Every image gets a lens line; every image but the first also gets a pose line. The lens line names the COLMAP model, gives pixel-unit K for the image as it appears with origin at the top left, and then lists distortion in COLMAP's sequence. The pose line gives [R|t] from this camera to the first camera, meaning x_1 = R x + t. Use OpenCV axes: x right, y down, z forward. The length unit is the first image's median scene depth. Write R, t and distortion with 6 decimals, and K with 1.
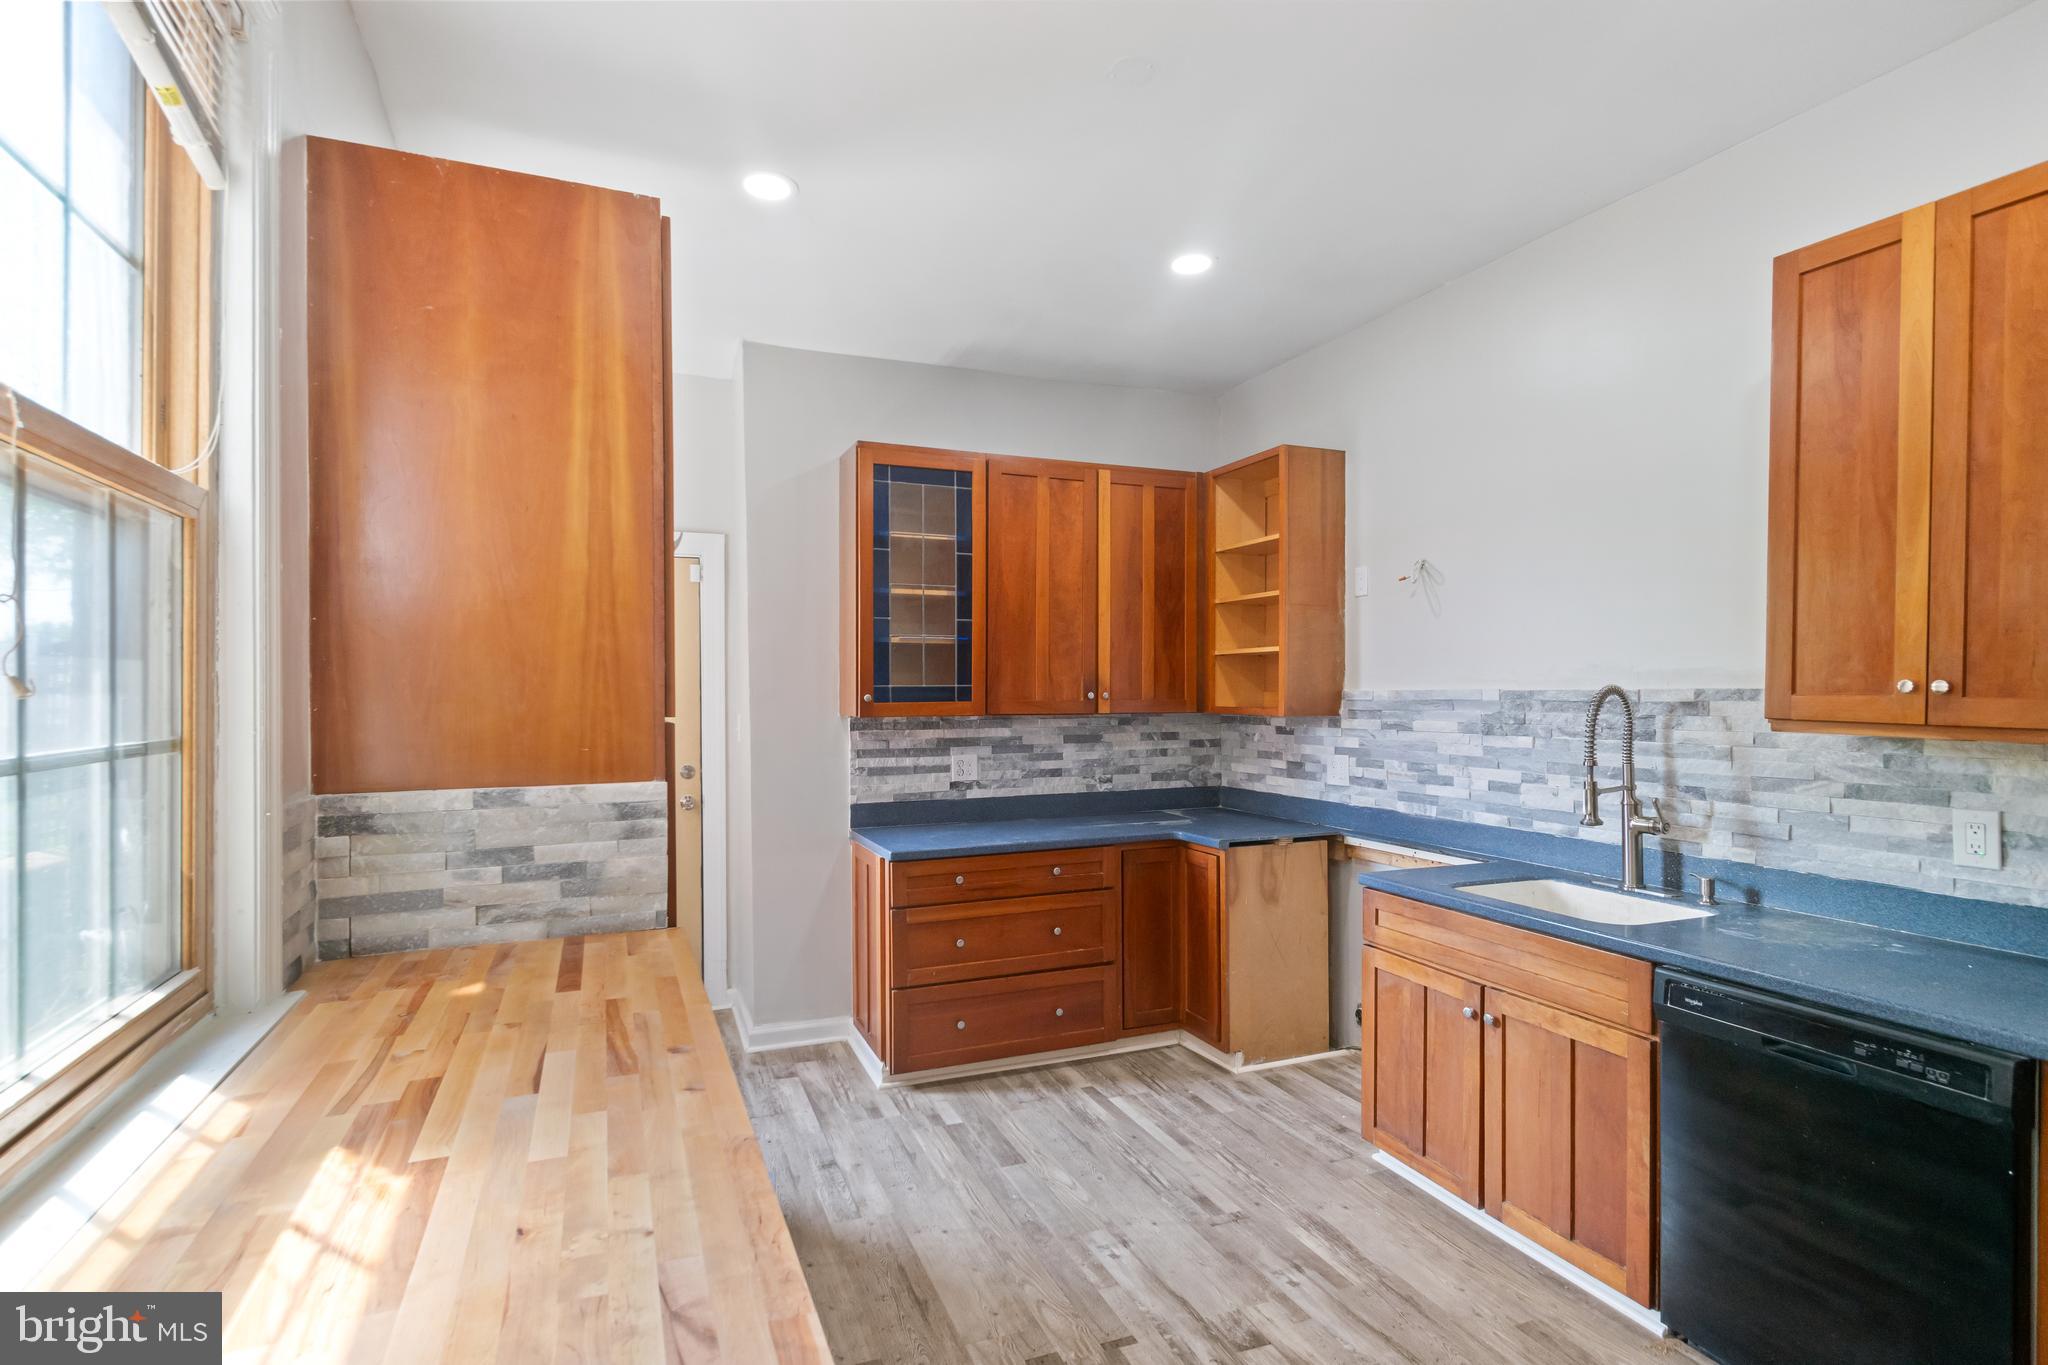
lens RADIAL K [[986.9, 0, 1005.4], [0, 986.9, 703.3], [0, 0, 1]] dist [0.003279, 0.000323]
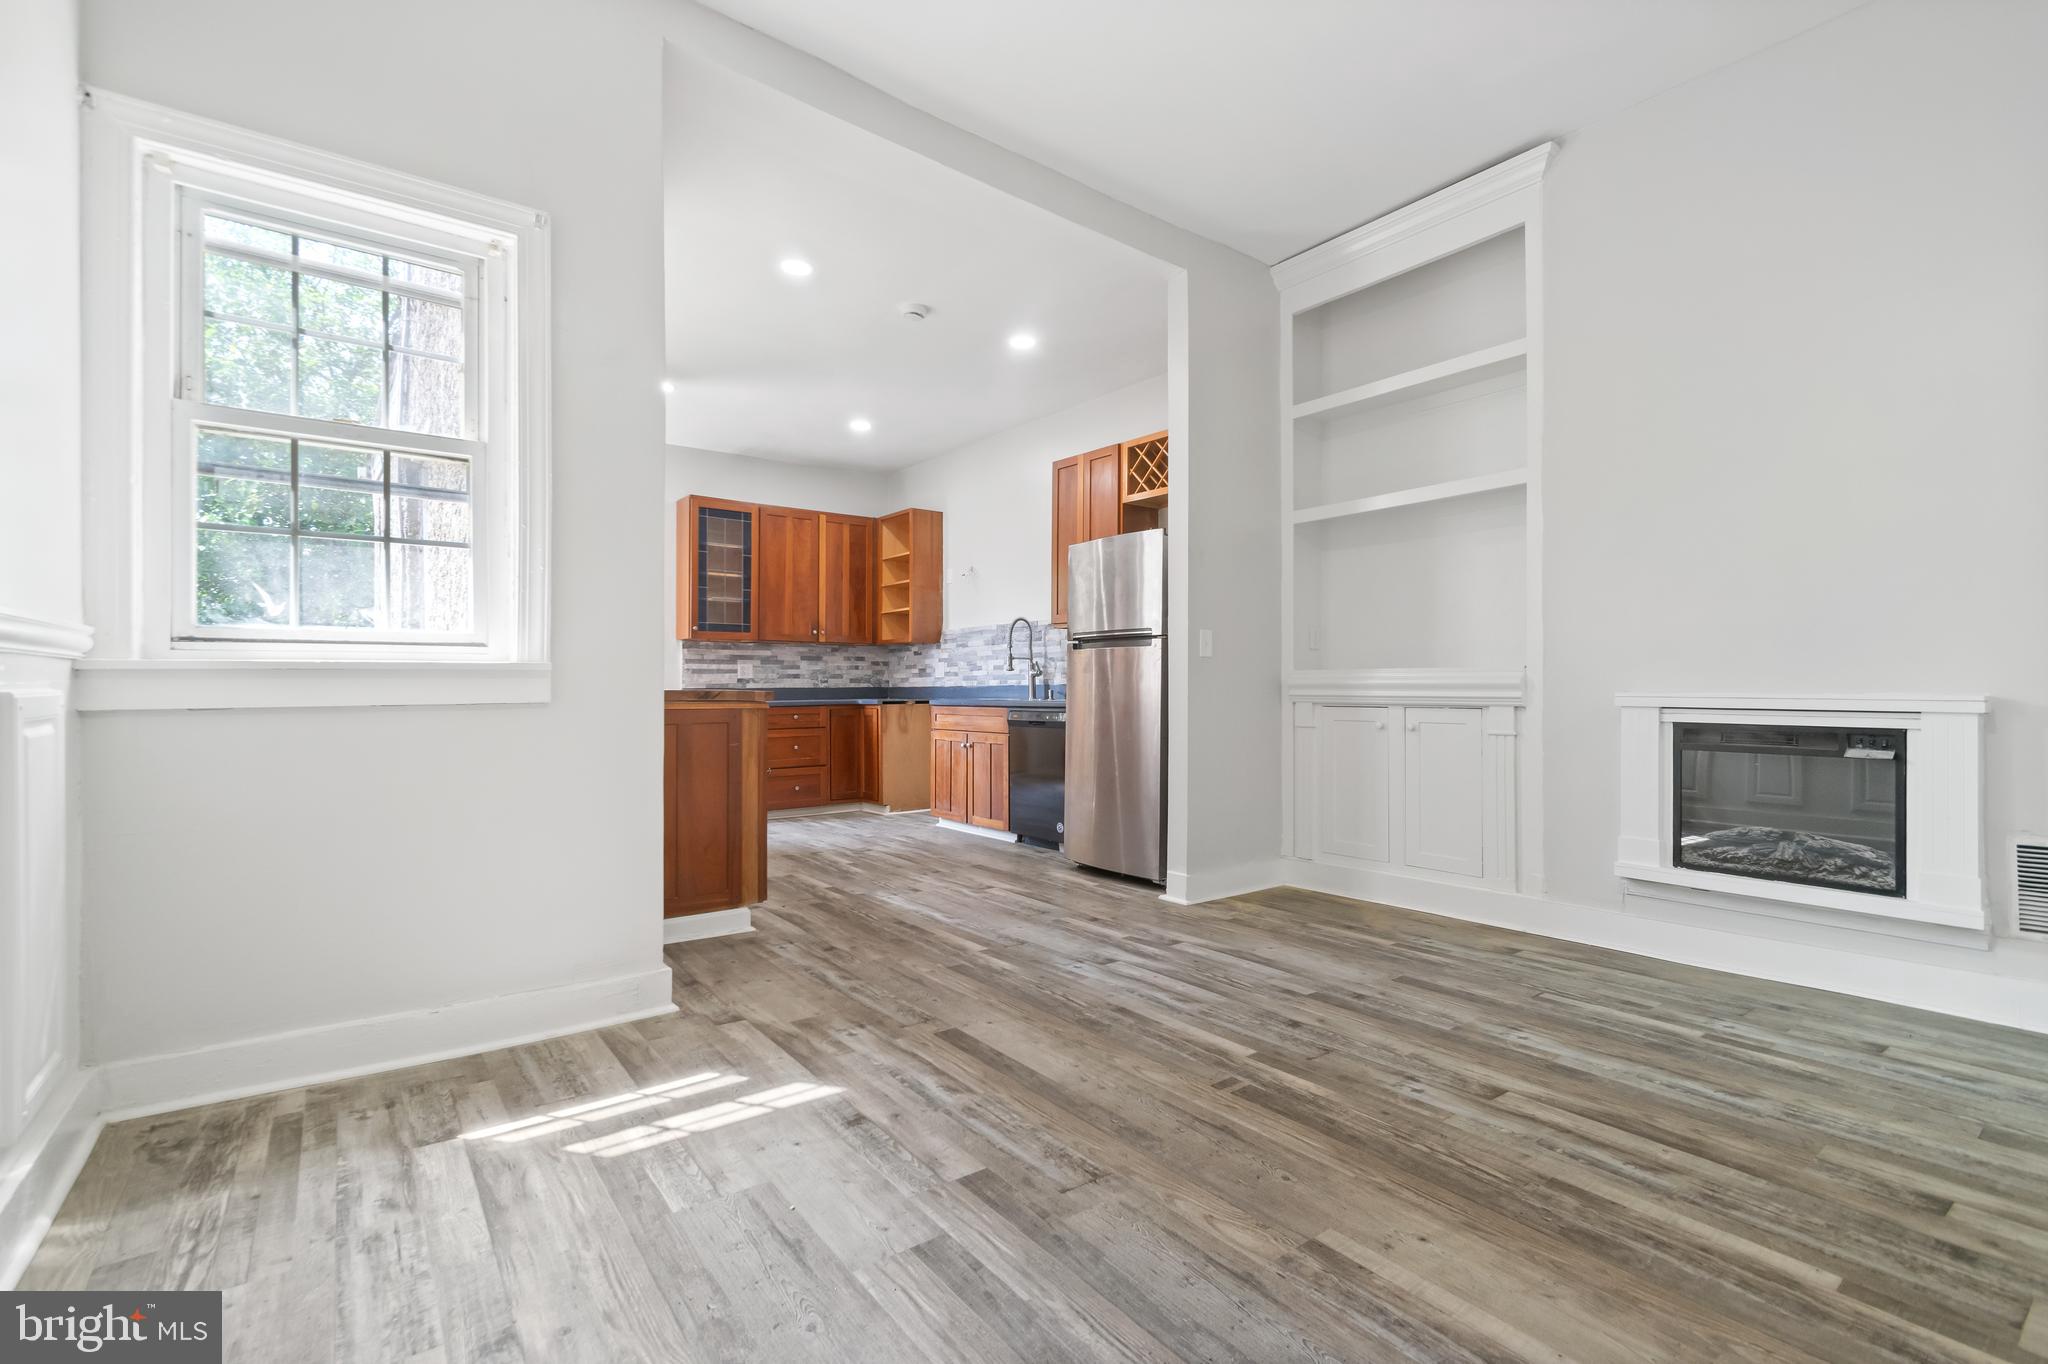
lens RADIAL K [[902.2, 0, 996.9], [0, 902.2, 684.9], [0, 0, 1]] dist [0.012821, -0.007612]
pose [[0.965640, 0.001886, 0.259878, -0.028527], [0.002667, 0.999849, -0.017166, 0.131934], [-0.259871, 0.017269, 0.965489, -0.815944]]
